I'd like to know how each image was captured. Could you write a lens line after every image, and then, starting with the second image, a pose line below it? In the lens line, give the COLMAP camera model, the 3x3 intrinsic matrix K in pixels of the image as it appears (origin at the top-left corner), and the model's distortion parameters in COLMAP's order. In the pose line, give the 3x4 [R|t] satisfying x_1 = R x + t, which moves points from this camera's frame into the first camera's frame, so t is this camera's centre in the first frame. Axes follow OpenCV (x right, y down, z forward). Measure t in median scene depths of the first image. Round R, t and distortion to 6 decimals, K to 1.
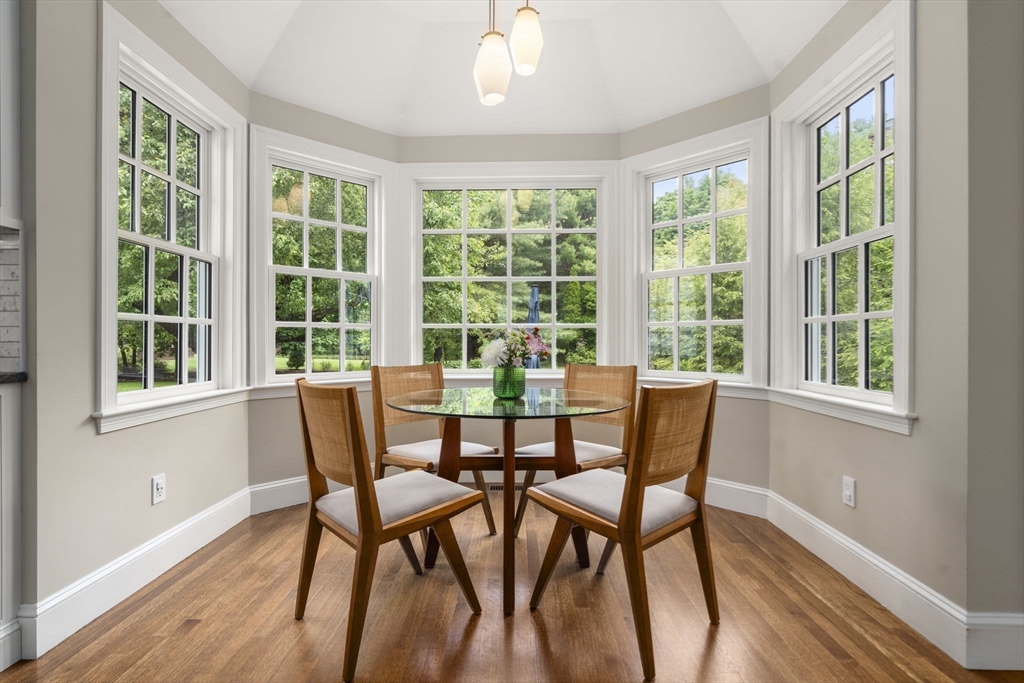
lens RADIAL K [[472.5, 0, 506.1], [0, 472.5, 334.7], [0, 0, 1]] dist [-0.009890, 0.000076]
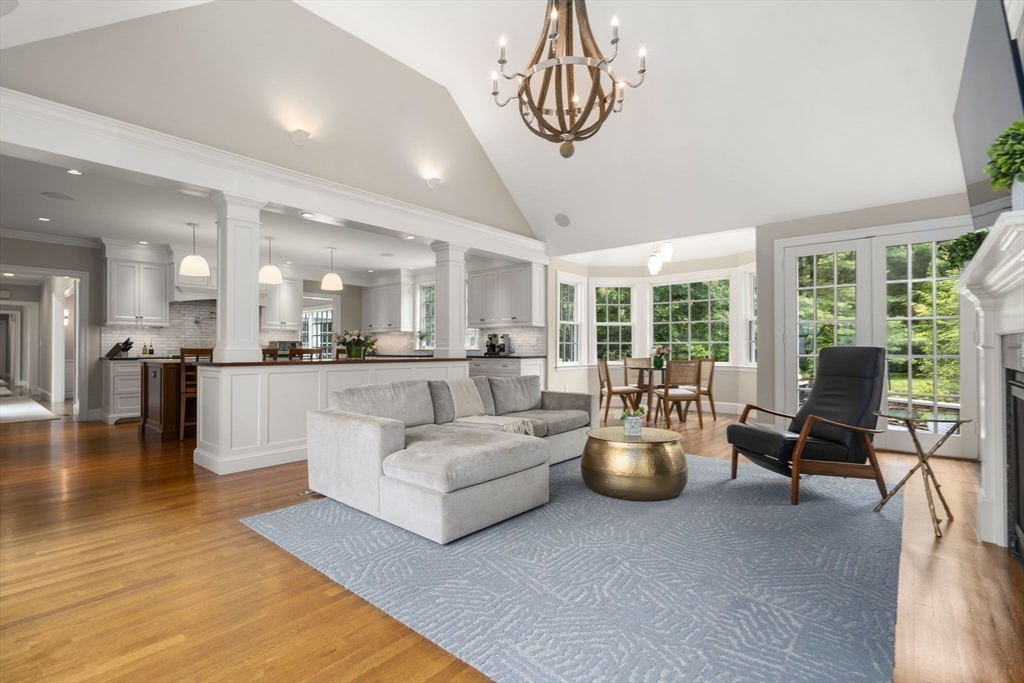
lens RADIAL K [[472.5, 0, 513.9], [0, 472.5, 342.1], [0, 0, 1]] dist [-0.009890, 0.000076]
pose [[0.780000, -0.000929, -0.625778, 1.121217], [0.000217, 0.999999, -0.001214, -0.031377], [0.625779, 0.000811, 0.780000, -1.906170]]
